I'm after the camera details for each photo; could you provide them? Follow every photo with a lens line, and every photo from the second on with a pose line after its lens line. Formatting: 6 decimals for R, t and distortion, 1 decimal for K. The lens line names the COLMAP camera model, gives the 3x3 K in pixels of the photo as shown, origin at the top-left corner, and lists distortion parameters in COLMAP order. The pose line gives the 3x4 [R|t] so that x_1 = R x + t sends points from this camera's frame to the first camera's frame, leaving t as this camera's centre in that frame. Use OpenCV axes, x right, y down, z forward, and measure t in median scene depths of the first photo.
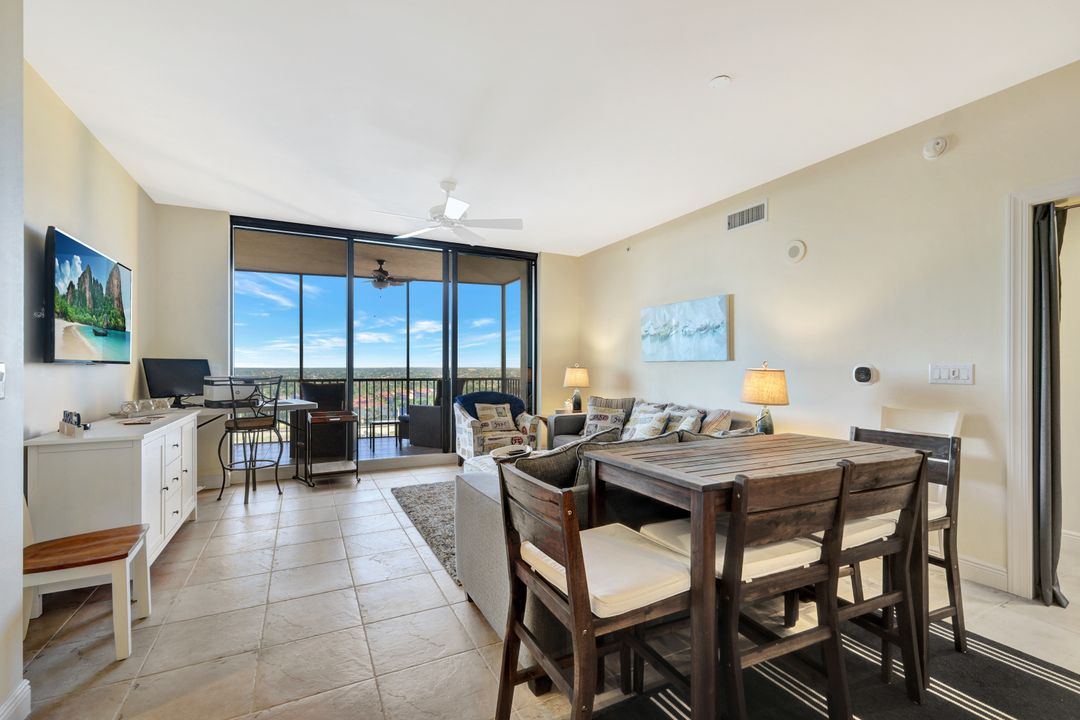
lens RADIAL K [[472.8, 0, 542.6], [0, 472.8, 367.1], [0, 0, 1]] dist [0.006172, -0.001553]
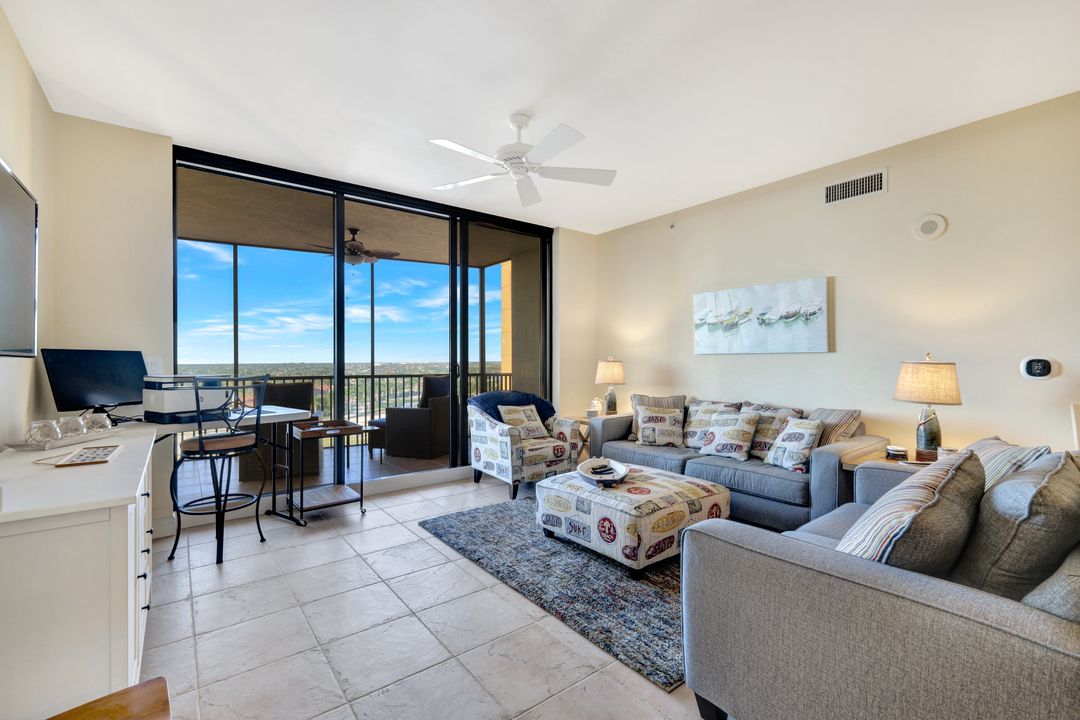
lens RADIAL K [[472.8, 0, 541.3], [0, 472.8, 361.4], [0, 0, 1]] dist [0.006172, -0.001553]
pose [[0.982338, -0.003512, 0.187084, -0.254906], [0.003414, 0.999994, 0.000845, 0.000155], [-0.187086, -0.000191, 0.982343, 0.208856]]
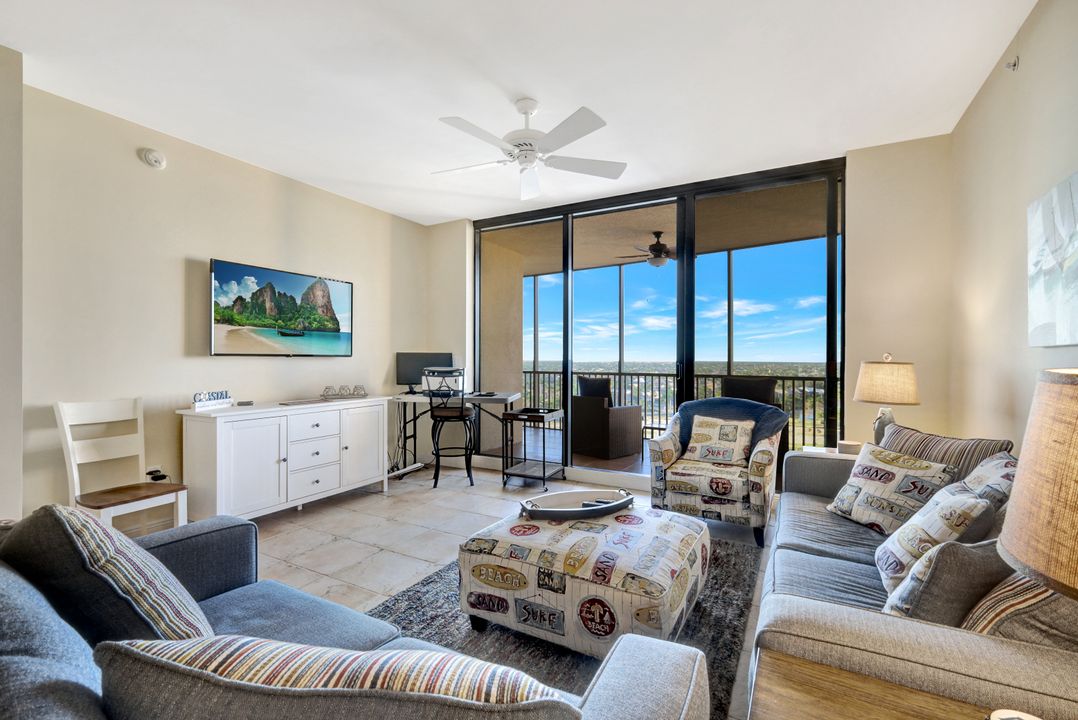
lens RADIAL K [[472.0, 0, 537.6], [0, 472.0, 360.5], [0, 0, 1]] dist [0.006172, -0.001553]
pose [[0.557360, 0.002923, -0.830266, 0.330960], [-0.003645, 0.999993, 0.001073, -0.000102], [0.830263, 0.002429, 0.557366, 0.511247]]
